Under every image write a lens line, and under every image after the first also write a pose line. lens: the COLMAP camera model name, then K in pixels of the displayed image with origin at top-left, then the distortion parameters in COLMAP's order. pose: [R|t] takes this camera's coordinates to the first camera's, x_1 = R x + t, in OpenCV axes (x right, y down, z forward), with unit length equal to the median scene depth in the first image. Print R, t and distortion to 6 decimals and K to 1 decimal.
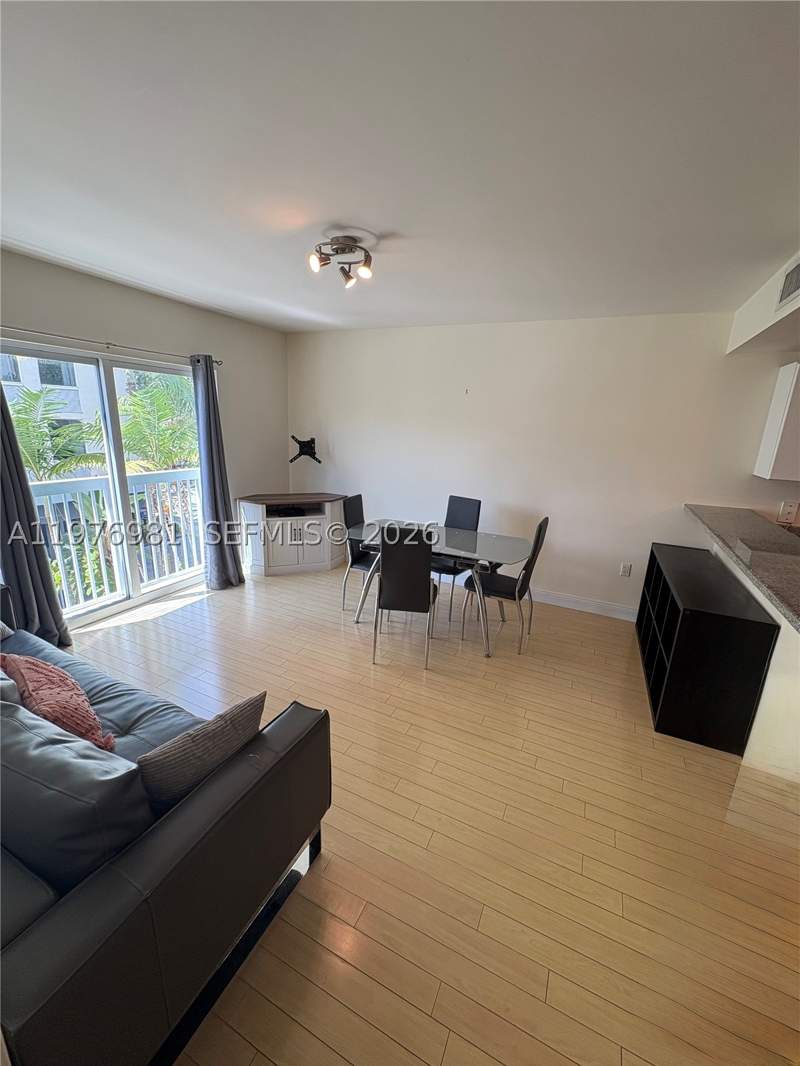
lens RADIAL K [[425.9, 0, 403.7], [0, 425.9, 534.7], [0, 0, 1]] dist [0.003244, 0.000023]
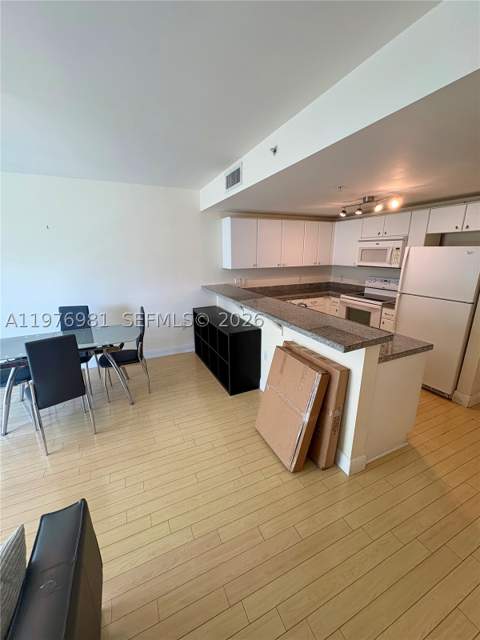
lens RADIAL K [[255.7, 0, 239.4], [0, 255.7, 320.6], [0, 0, 1]] dist [0.003244, 0.000023]
pose [[0.641259, -0.246773, 0.726560, -0.147429], [0.229346, 0.965231, 0.125417, -0.026899], [-0.732248, 0.086209, 0.675560, 0.081426]]
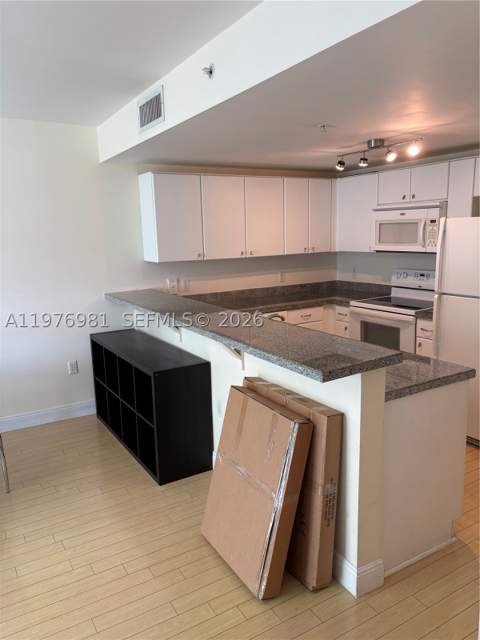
lens RADIAL K [[490.6, 0, 240.7], [0, 490.6, 323.5], [0, 0, 1]] dist [0.036234, -0.010837]
pose [[0.556491, -0.210997, 0.803615, -0.203798], [0.260248, 0.962810, 0.072577, 0.001433], [-0.789043, 0.168751, 0.590707, -0.019970]]
